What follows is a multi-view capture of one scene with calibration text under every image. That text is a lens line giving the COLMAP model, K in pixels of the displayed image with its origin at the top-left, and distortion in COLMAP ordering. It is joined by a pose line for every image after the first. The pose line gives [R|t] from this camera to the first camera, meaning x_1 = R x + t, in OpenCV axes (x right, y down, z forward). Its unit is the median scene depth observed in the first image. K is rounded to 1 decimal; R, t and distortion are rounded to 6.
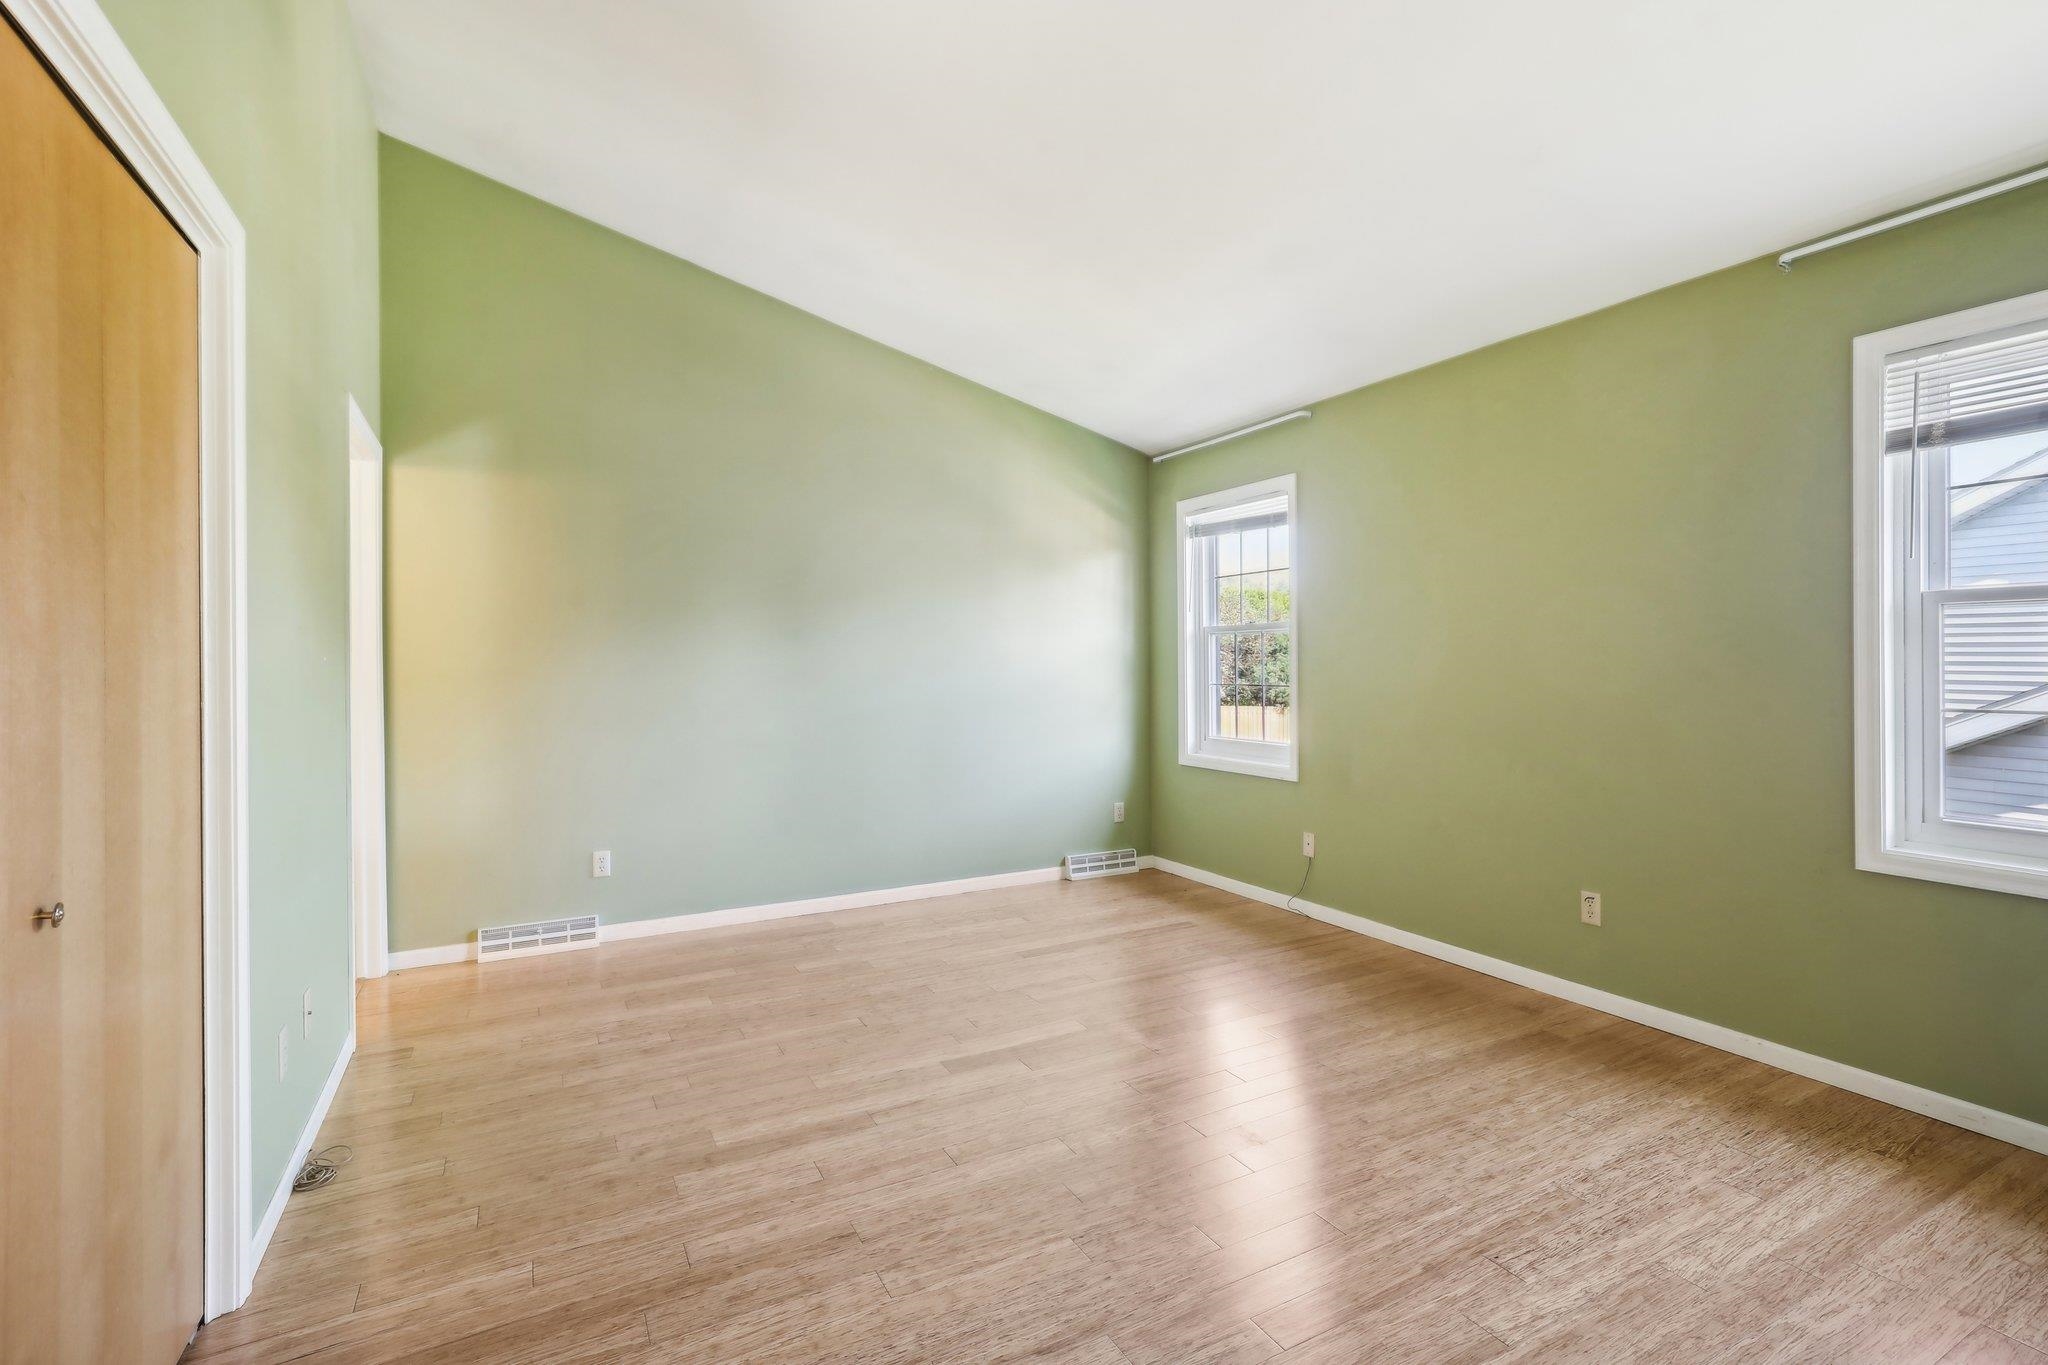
lens RADIAL K [[950.4, 0, 1040.6], [0, 950.4, 676.4], [0, 0, 1]] dist [-0.009538, 0.006146]
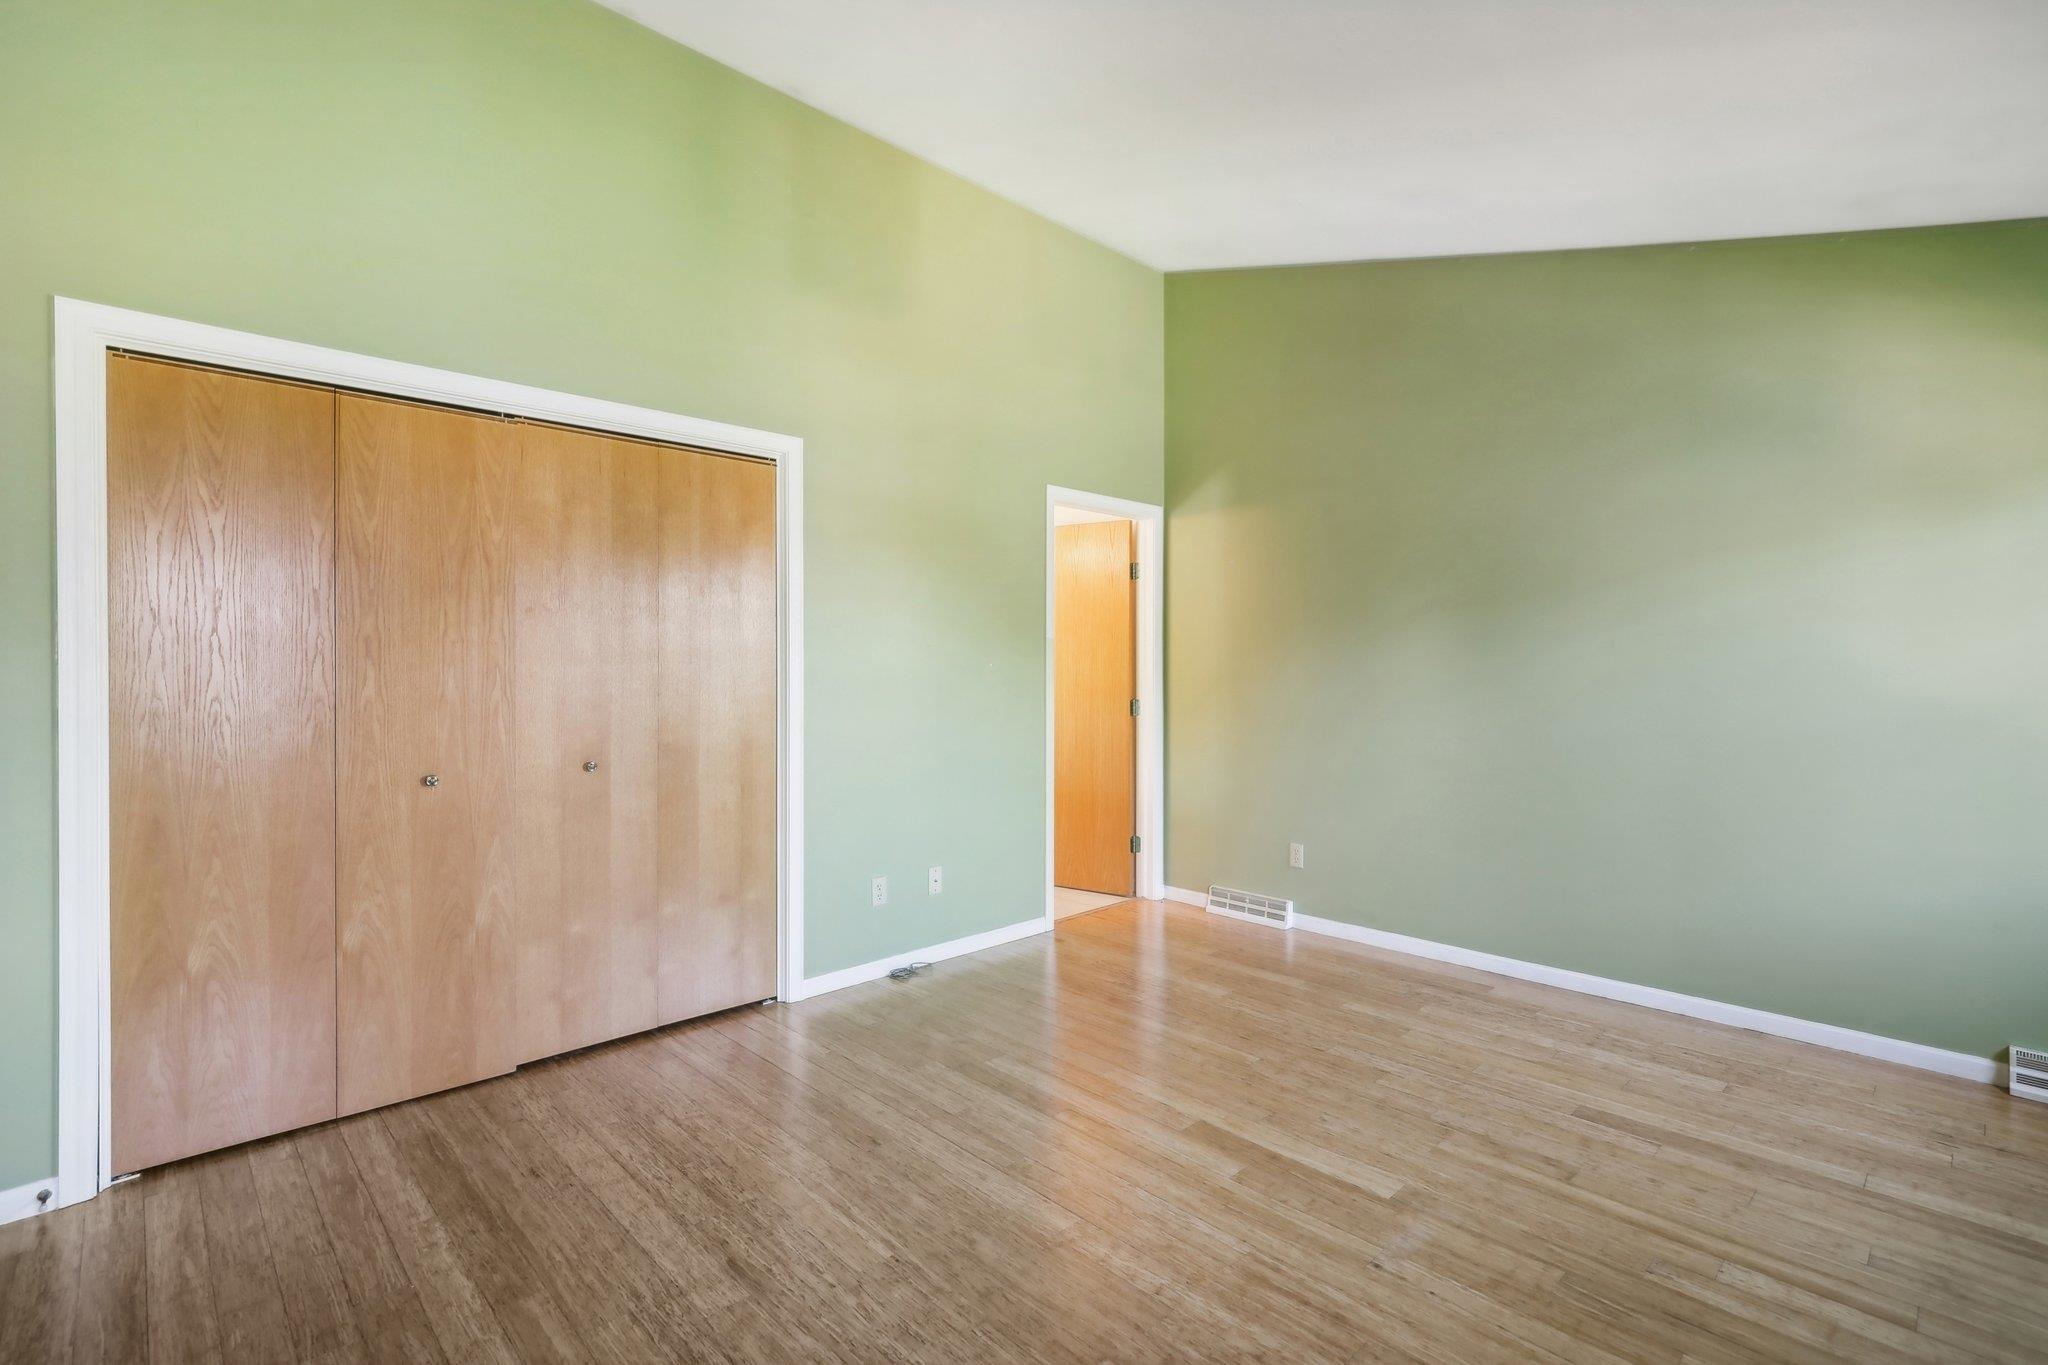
lens RADIAL K [[950.4, 0, 1035.8], [0, 950.4, 666.9], [0, 0, 1]] dist [-0.009538, 0.006146]
pose [[0.262917, 0.010665, -0.964760, 0.565173], [-0.022466, 0.999735, 0.004929, -0.018075], [0.964557, 0.020378, 0.263087, 0.479424]]
